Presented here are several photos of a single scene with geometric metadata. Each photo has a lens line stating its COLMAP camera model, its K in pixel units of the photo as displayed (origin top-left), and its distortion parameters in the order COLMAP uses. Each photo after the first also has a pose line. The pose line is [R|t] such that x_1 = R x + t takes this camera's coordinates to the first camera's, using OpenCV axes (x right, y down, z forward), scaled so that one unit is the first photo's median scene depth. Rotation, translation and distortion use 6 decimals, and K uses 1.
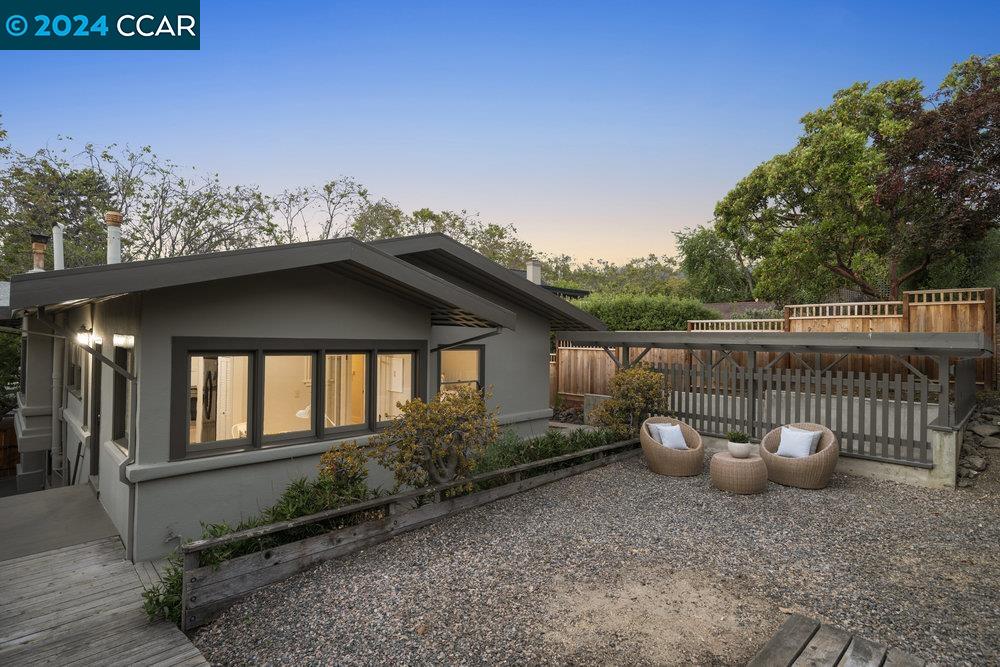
lens RADIAL K [[512.8, 0, 500.2], [0, 512.8, 332.7], [0, 0, 1]] dist [0.000255, 0.000003]
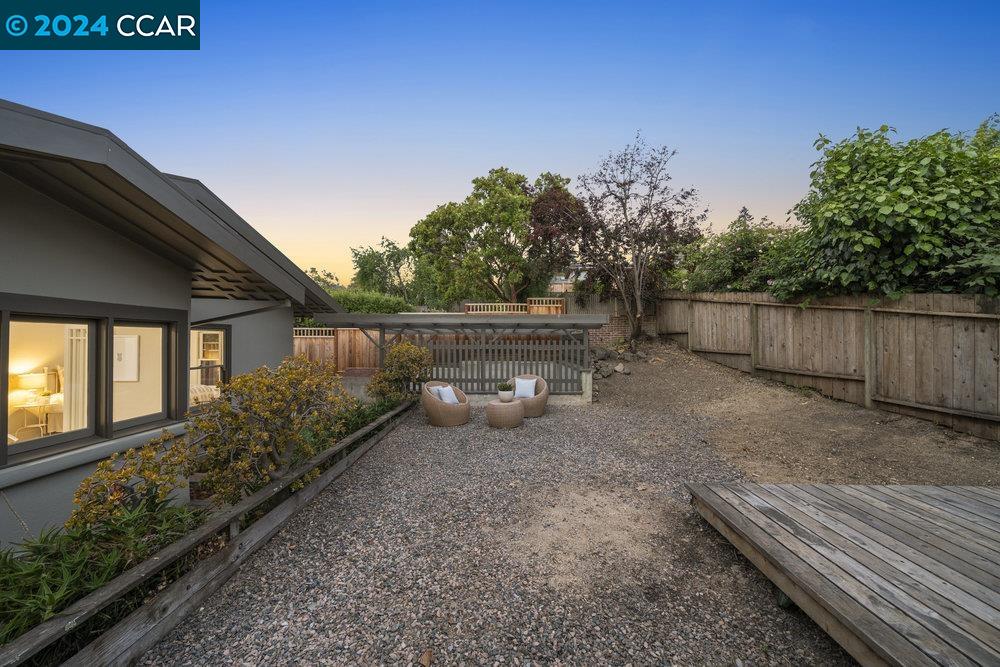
lens RADIAL K [[377.3, 0, 502.2], [0, 377.3, 334.6], [0, 0, 1]] dist [-0.001694, -0.000244]
pose [[0.702538, -0.003535, 0.711638, -0.237441], [0.003075, 0.999993, 0.001931, 0.057171], [-0.711640, 0.000832, 0.702544, 0.278467]]
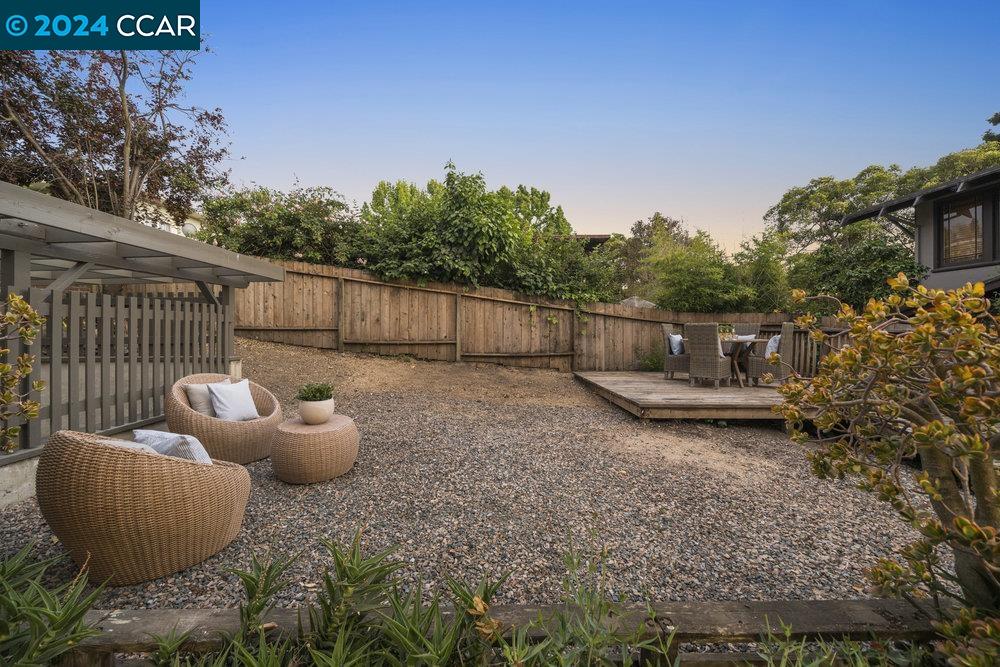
lens RADIAL K [[391.8, 0, 498.6], [0, 391.8, 331.5], [0, 0, 1]] dist [0.000729, 0.000020]
pose [[-0.726833, -0.016920, 0.686606, -0.036714], [-0.014862, 0.999850, 0.008906, 0.113610], [-0.686653, -0.003732, -0.726975, 1.116627]]
